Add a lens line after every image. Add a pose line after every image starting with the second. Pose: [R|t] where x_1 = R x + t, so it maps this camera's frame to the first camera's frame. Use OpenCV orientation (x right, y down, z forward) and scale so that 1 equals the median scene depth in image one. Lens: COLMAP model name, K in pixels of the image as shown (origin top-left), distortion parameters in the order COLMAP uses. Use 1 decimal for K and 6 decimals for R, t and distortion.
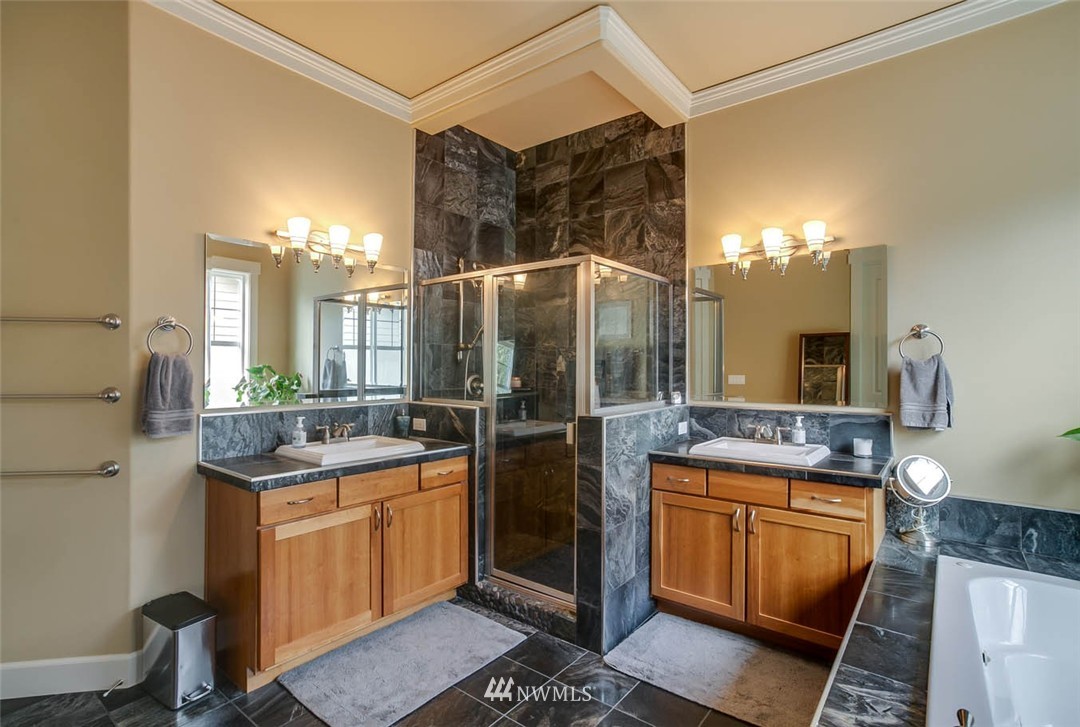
lens RADIAL K [[514.9, 0, 545.0], [0, 514.9, 360.9], [0, 0, 1]] dist [0.005085, 0.000577]
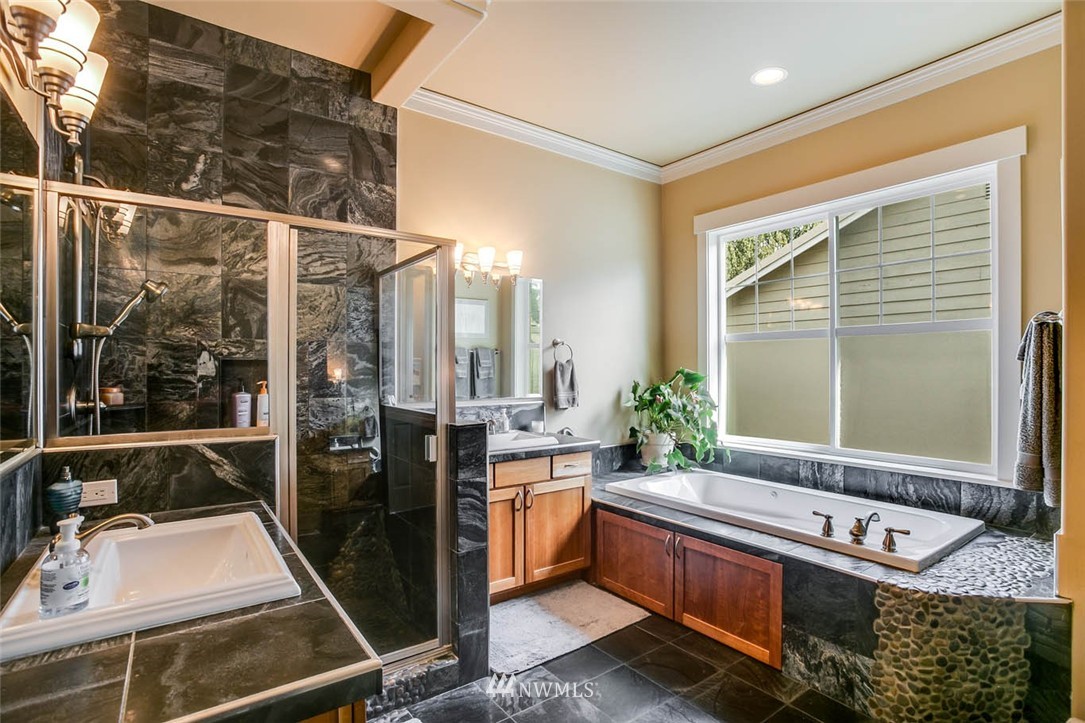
lens RADIAL K [[517.9, 0, 545.5], [0, 517.9, 367.9], [0, 0, 1]] dist [-0.025916, 0.001385]
pose [[0.313054, -0.005146, 0.949721, -0.530496], [-0.009091, 0.999923, 0.008415, 0.000730], [-0.949692, -0.011268, 0.312984, 0.439267]]
